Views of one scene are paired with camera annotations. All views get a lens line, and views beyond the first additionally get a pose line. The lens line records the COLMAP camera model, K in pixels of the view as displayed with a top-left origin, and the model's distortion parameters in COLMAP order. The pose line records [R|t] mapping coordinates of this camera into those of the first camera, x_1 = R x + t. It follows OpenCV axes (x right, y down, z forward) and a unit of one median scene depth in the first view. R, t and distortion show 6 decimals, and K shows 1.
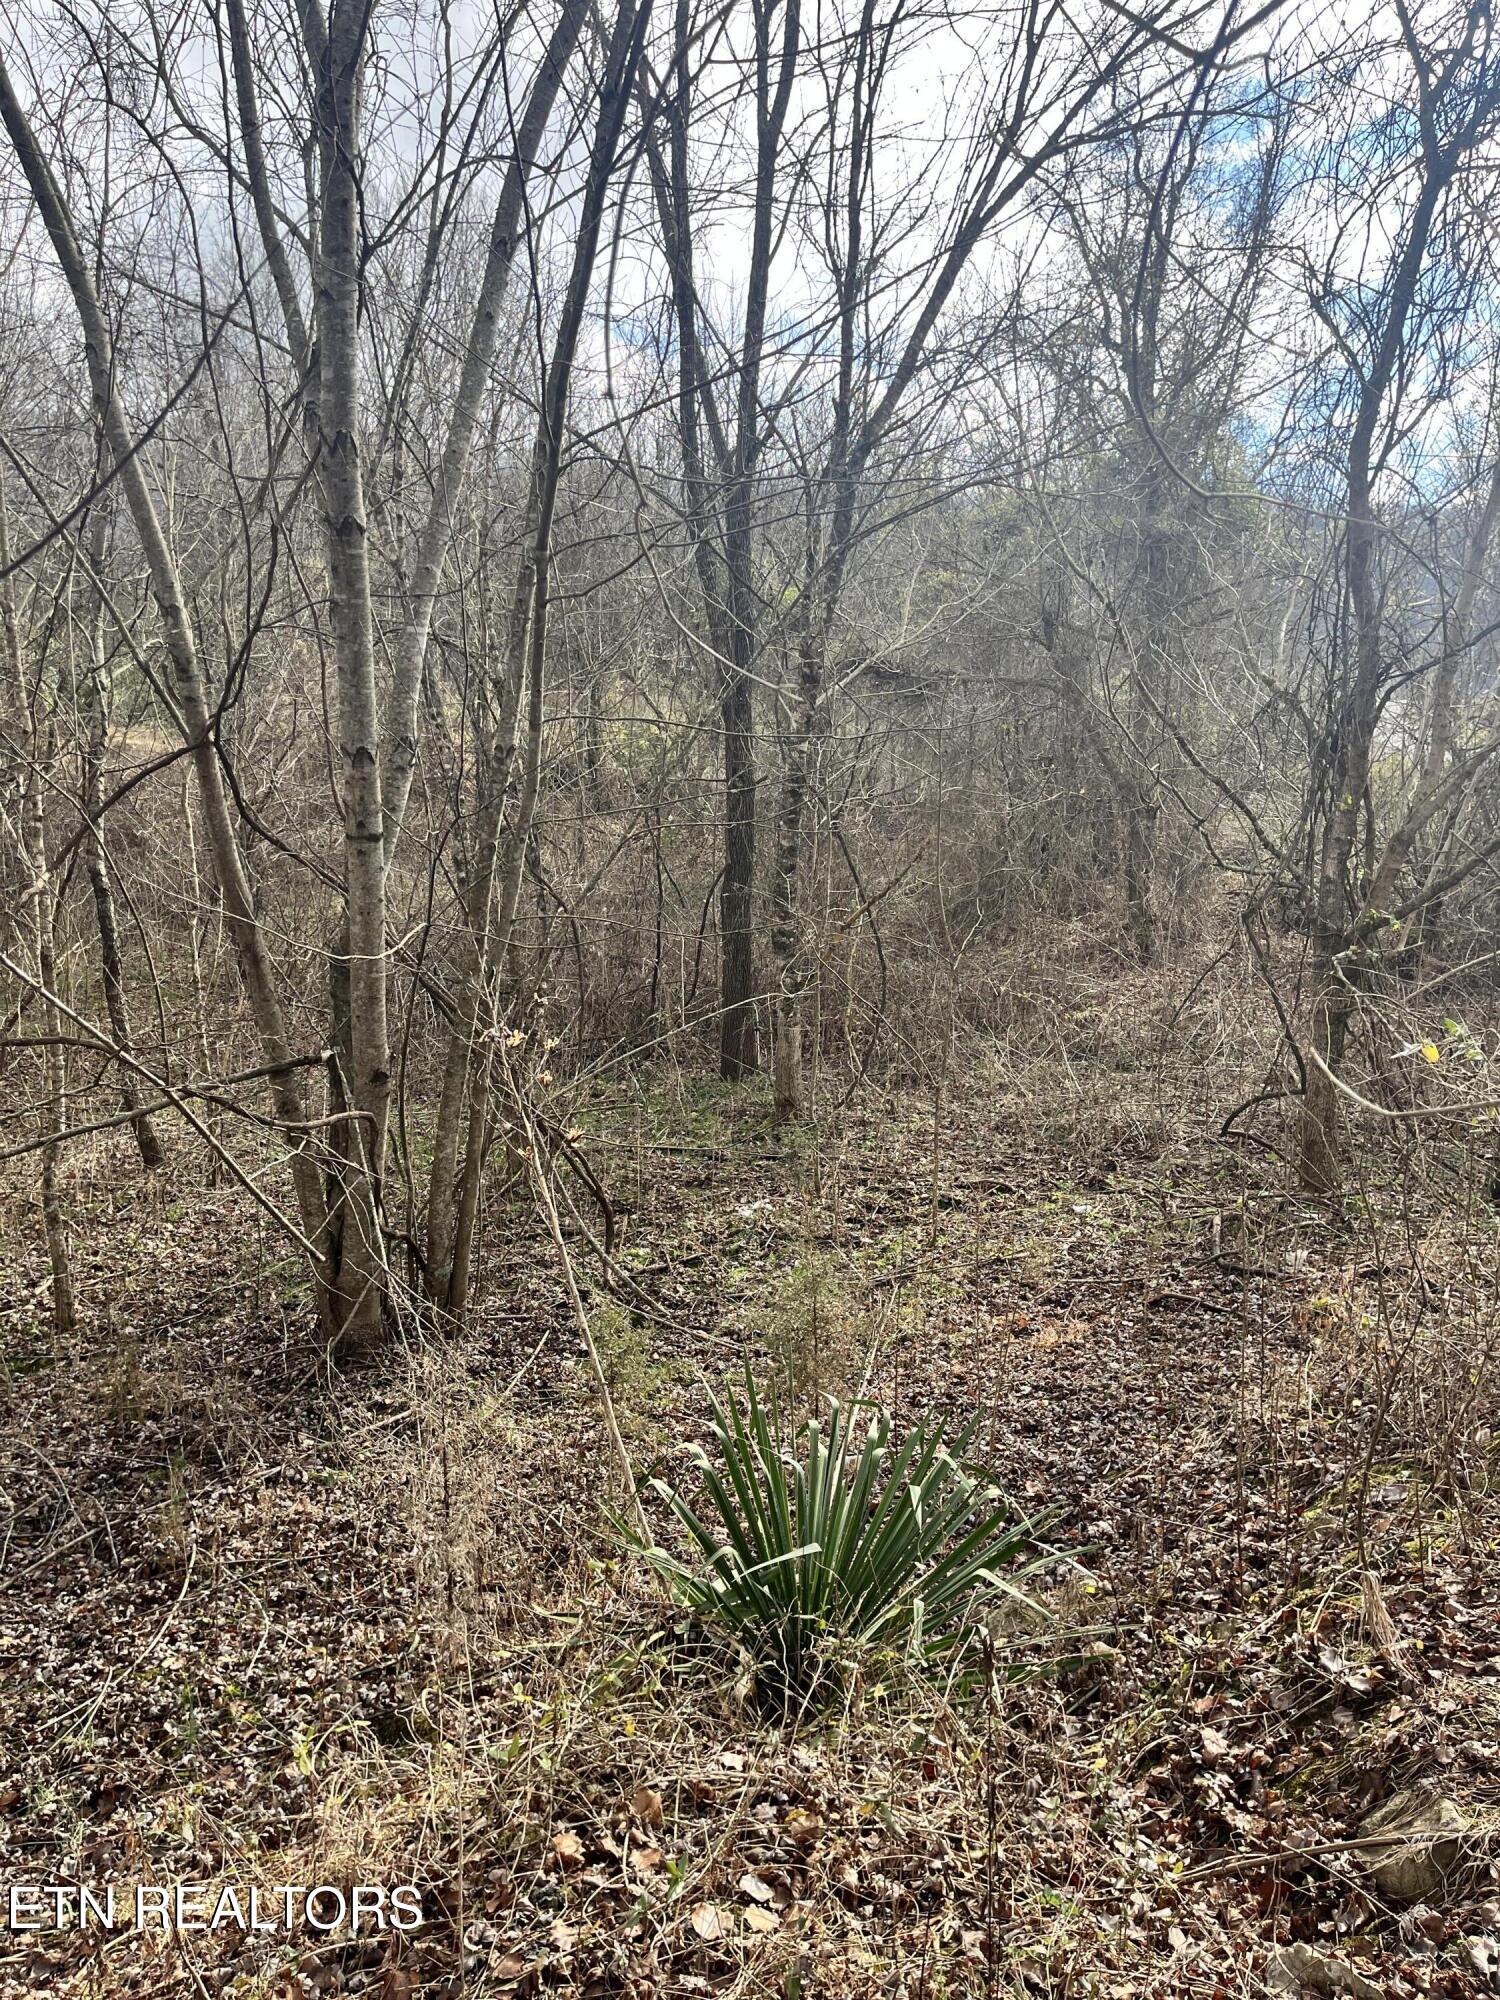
lens RADIAL K [[1514.9, 0, 752.3], [0, 1514.9, 991.5], [0, 0, 1]] dist [0.067714, -0.073733]
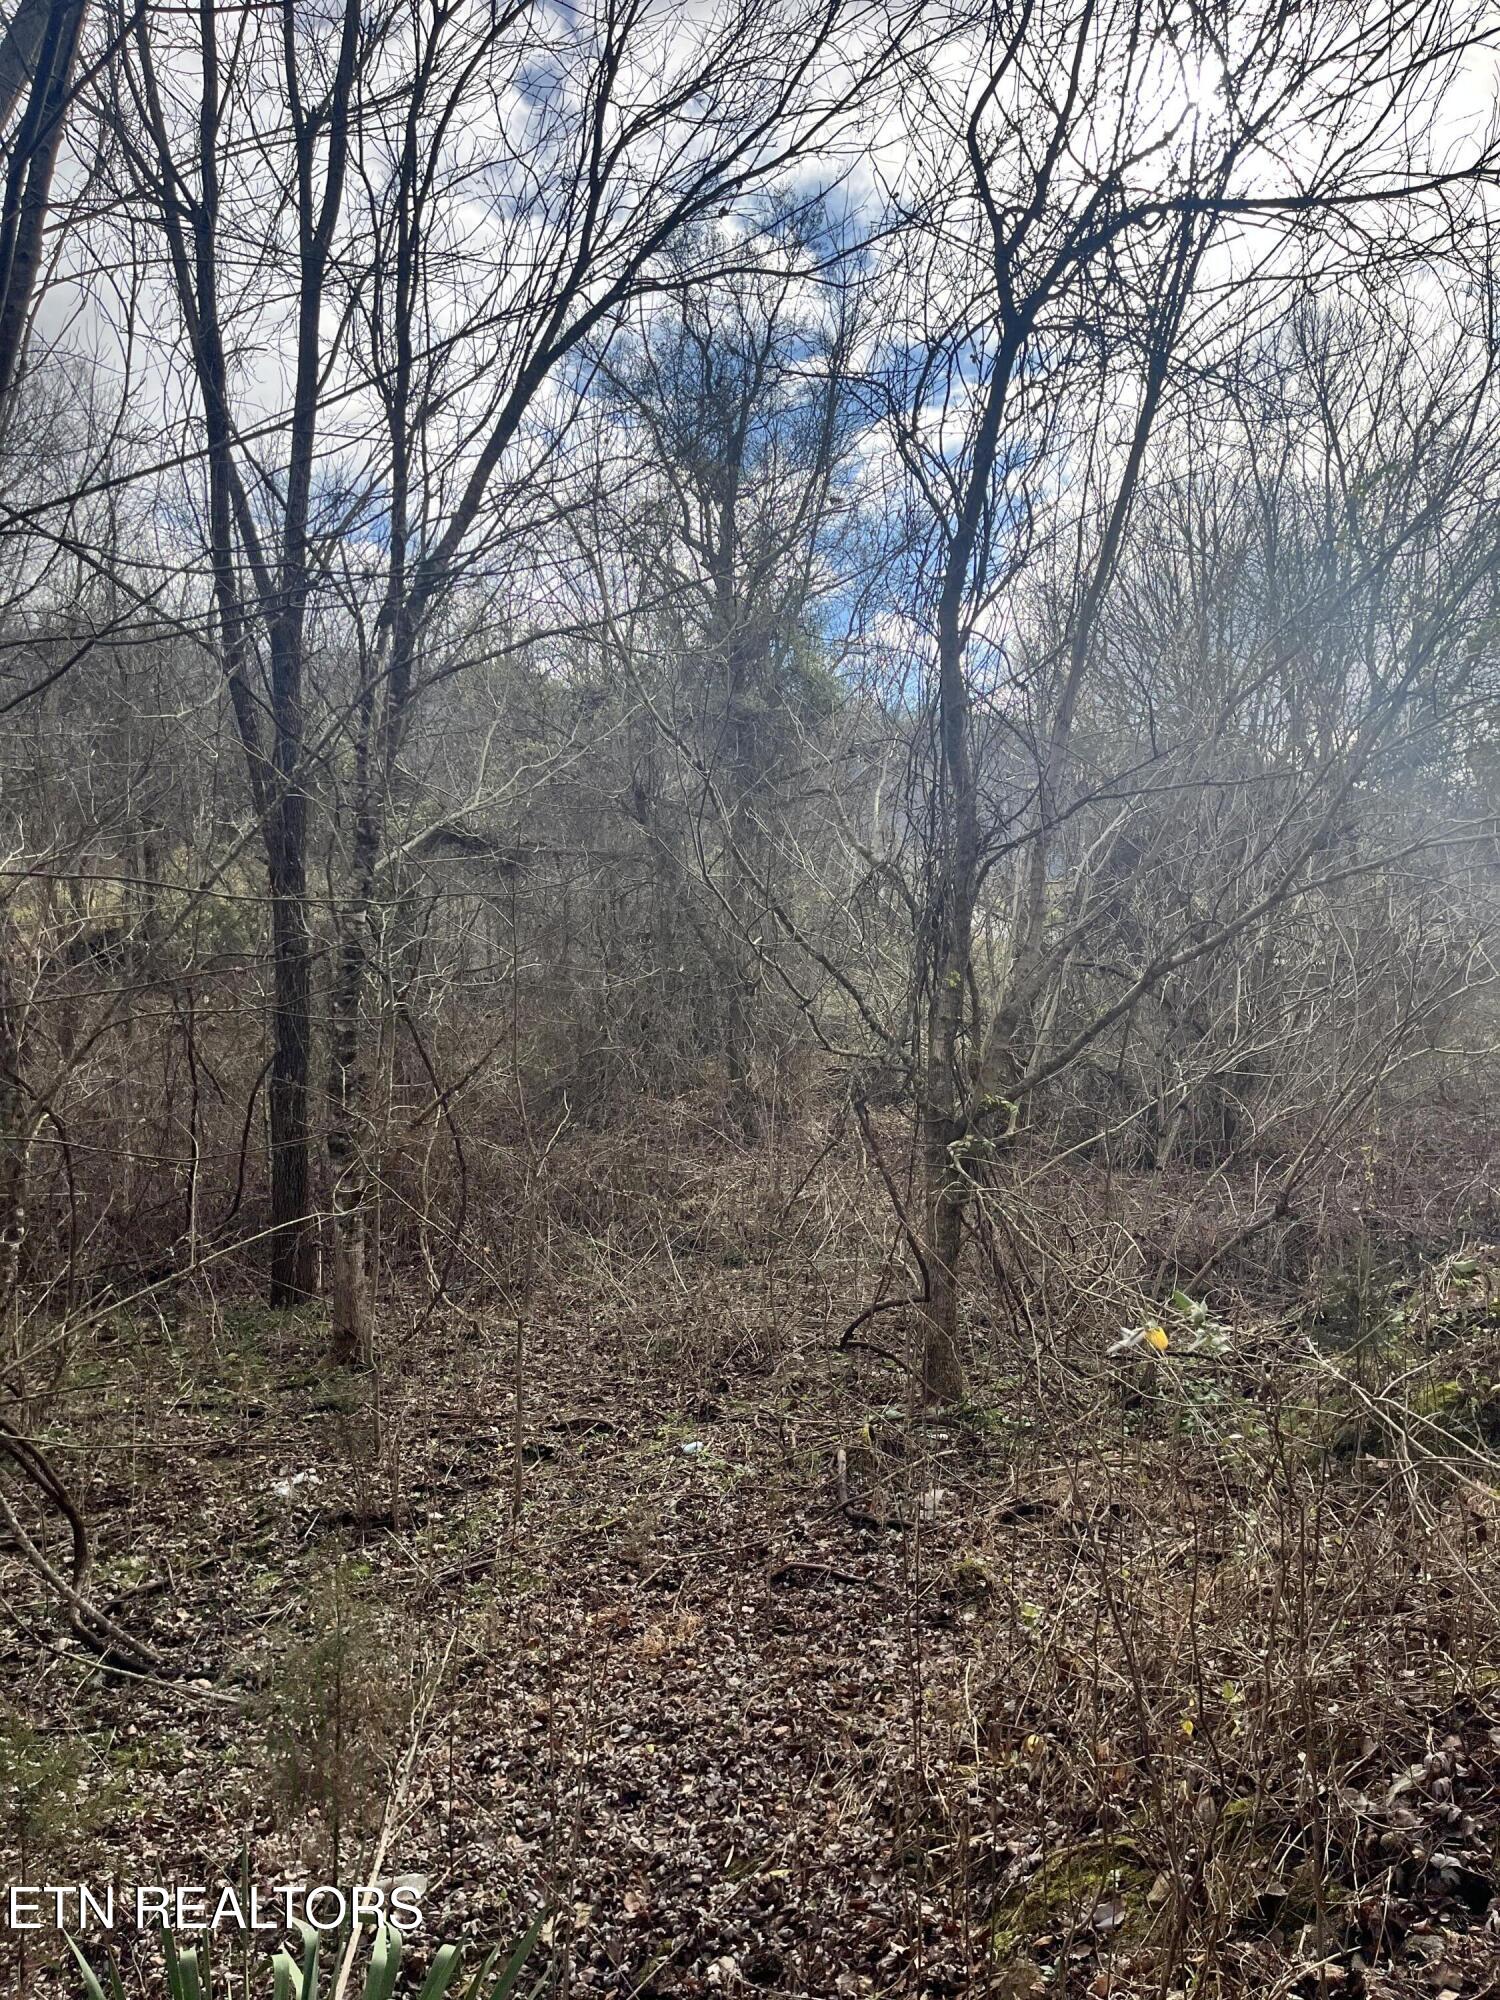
lens RADIAL K [[1514.9, 0, 752.3], [0, 1514.9, 991.5], [0, 0, 1]] dist [0.067714, -0.073733]
pose [[0.966951, -0.007723, 0.254845, 0.034184], [0.036919, 0.993248, -0.109983, -0.019456], [-0.252275, 0.115757, 0.960707, 0.141506]]
